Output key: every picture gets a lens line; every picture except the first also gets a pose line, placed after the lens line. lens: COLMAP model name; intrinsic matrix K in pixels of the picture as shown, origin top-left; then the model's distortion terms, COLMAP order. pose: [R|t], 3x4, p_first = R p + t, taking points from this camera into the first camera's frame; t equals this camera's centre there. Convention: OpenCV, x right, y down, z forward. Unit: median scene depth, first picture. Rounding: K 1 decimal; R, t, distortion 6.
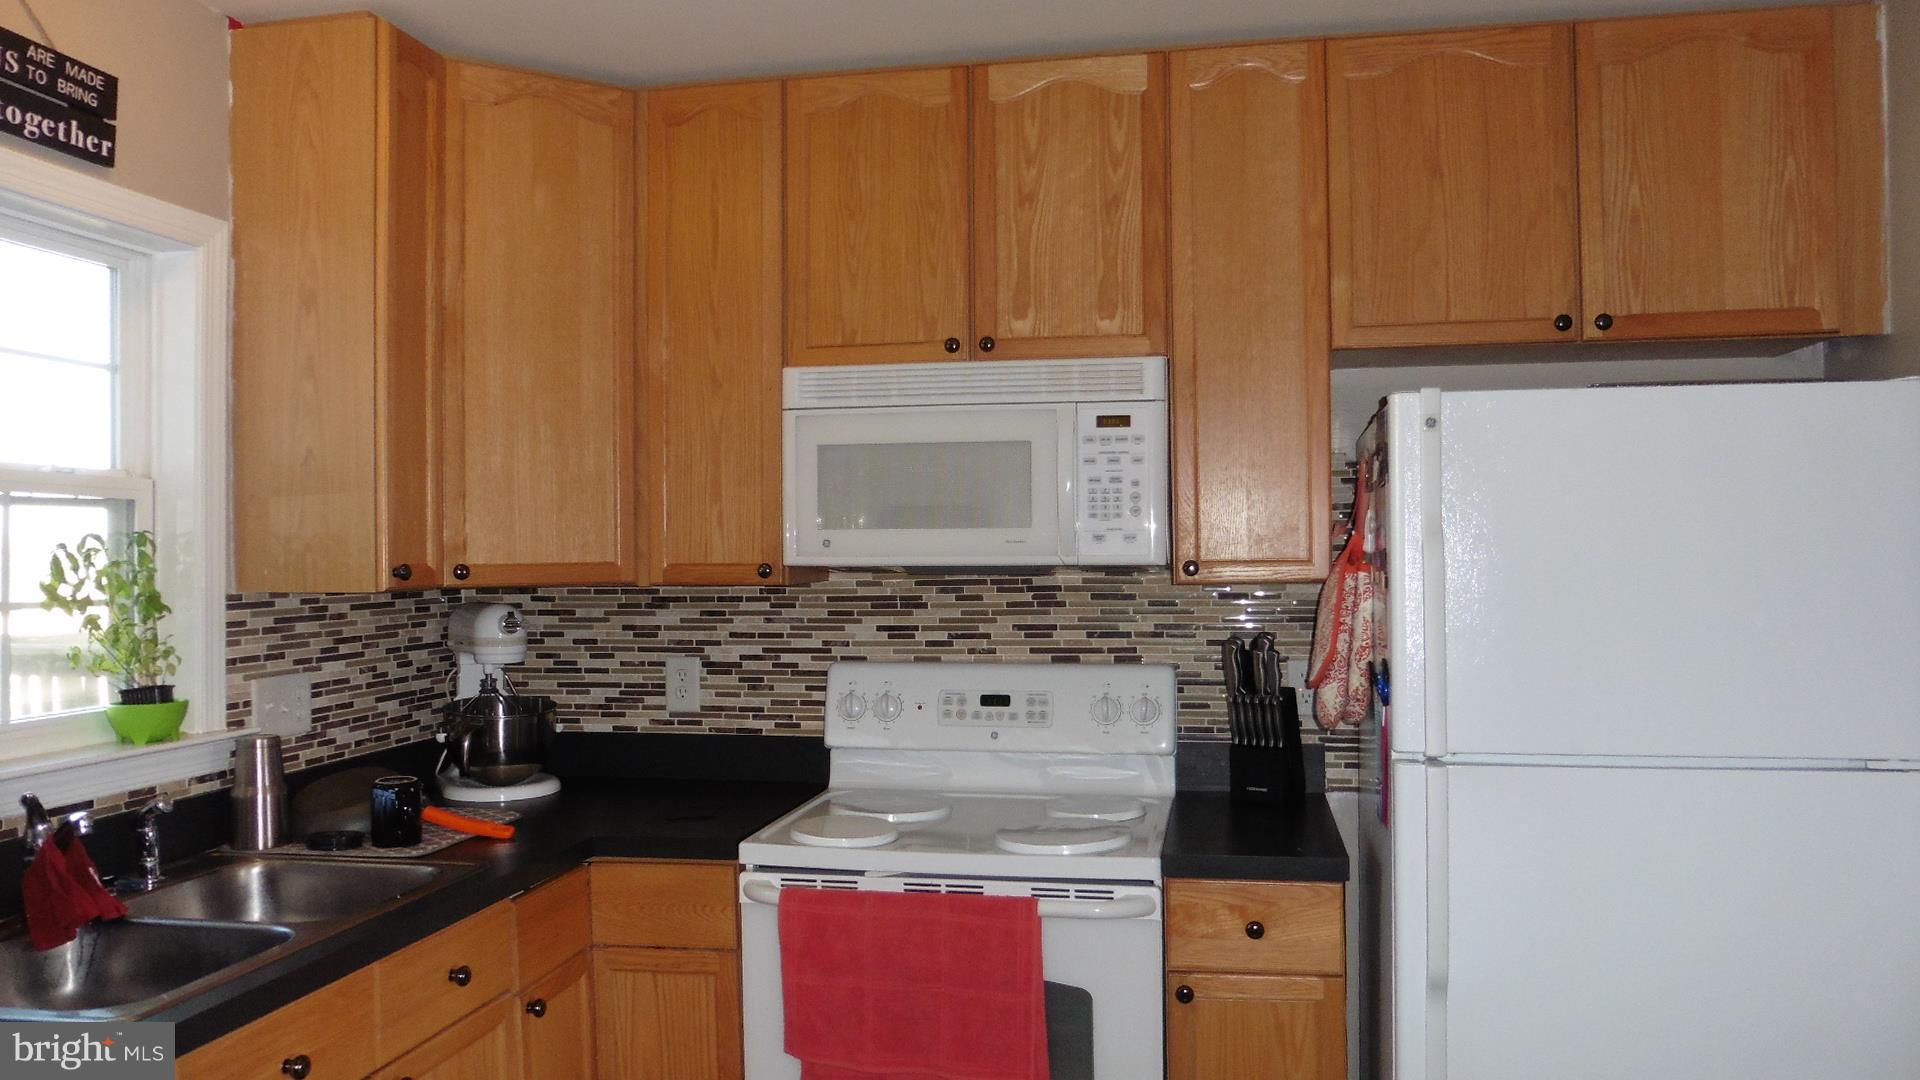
lens RADIAL K [[1396.5, 0, 963.8], [0, 1396.5, 545.3], [0, 0, 1]] dist [-0.038146, 0.021319]
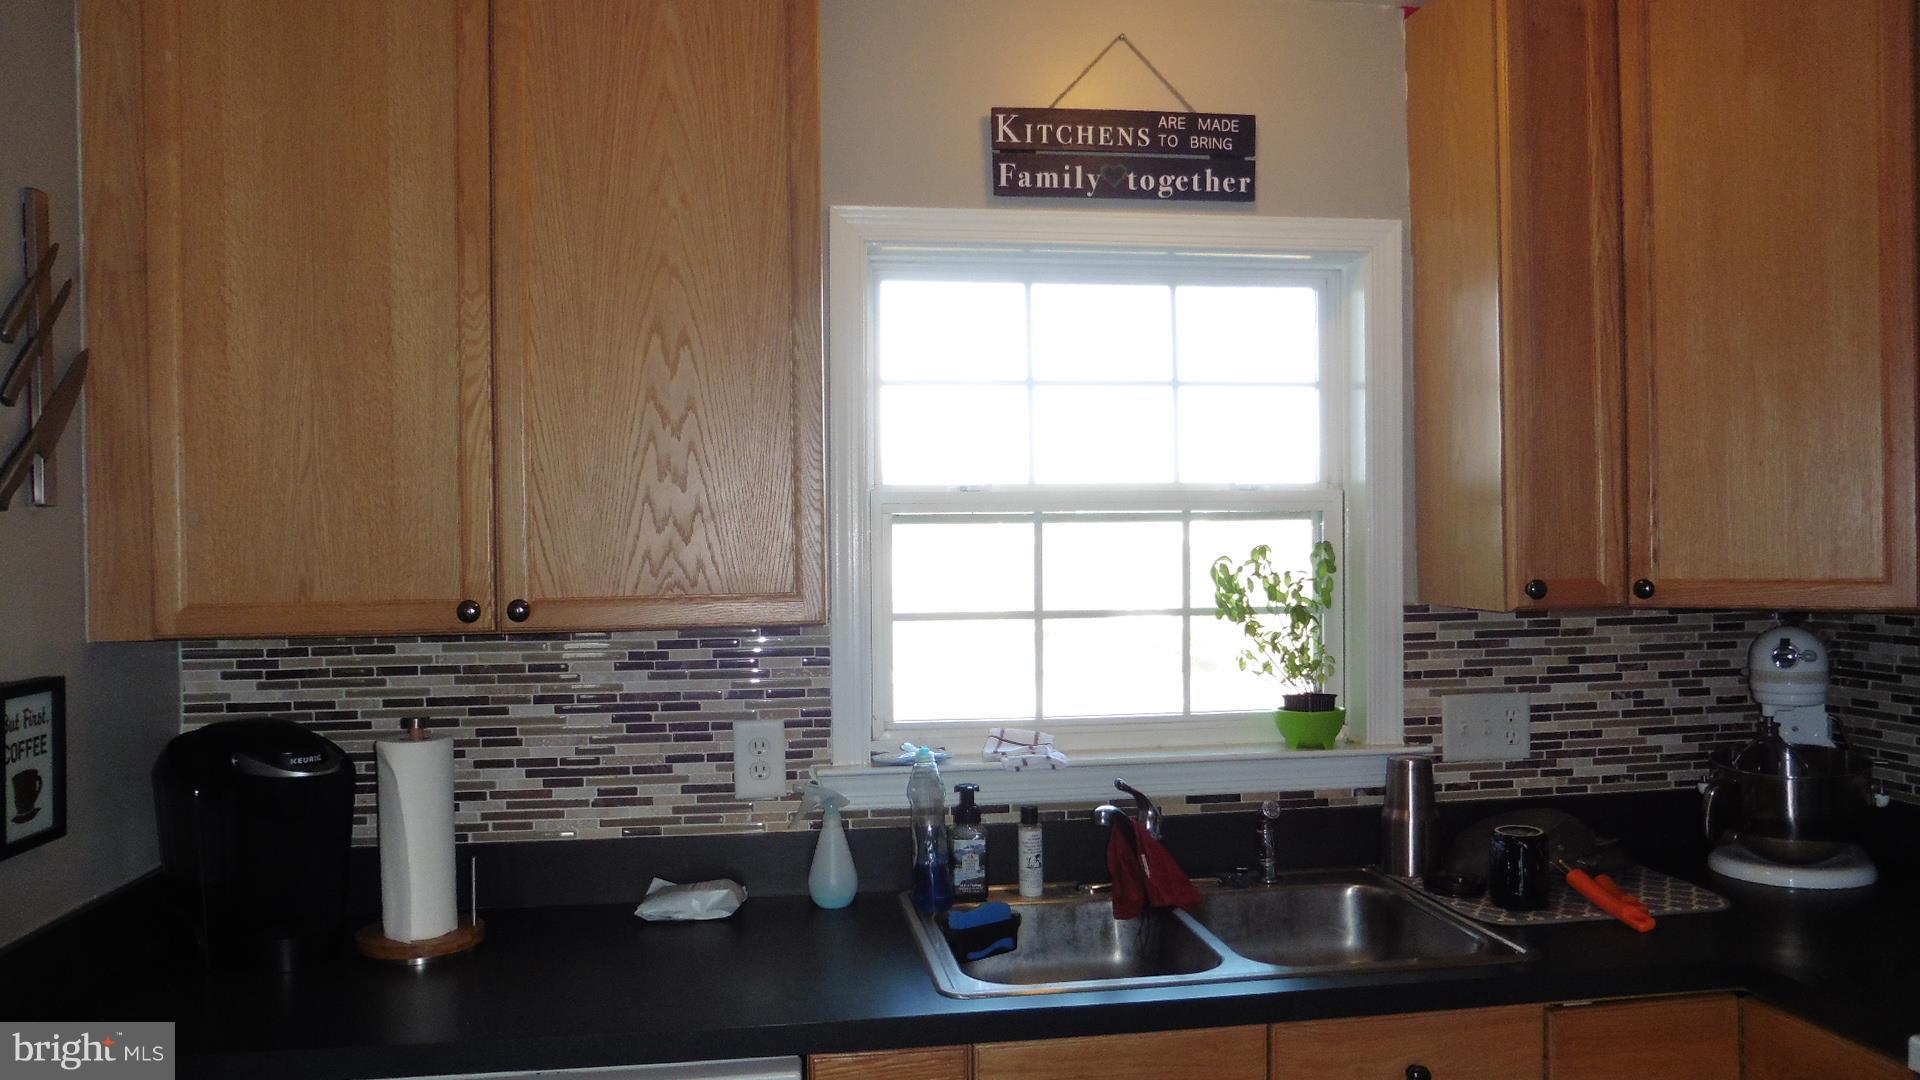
lens RADIAL K [[1396.5, 0, 958.1], [0, 1396.5, 535.9], [0, 0, 1]] dist [-0.038146, 0.021319]
pose [[0.324762, 0.001071, -0.945795, 0.267674], [0.017124, 0.999829, 0.007012, -0.023734], [0.945641, -0.018473, 0.324688, 0.362544]]
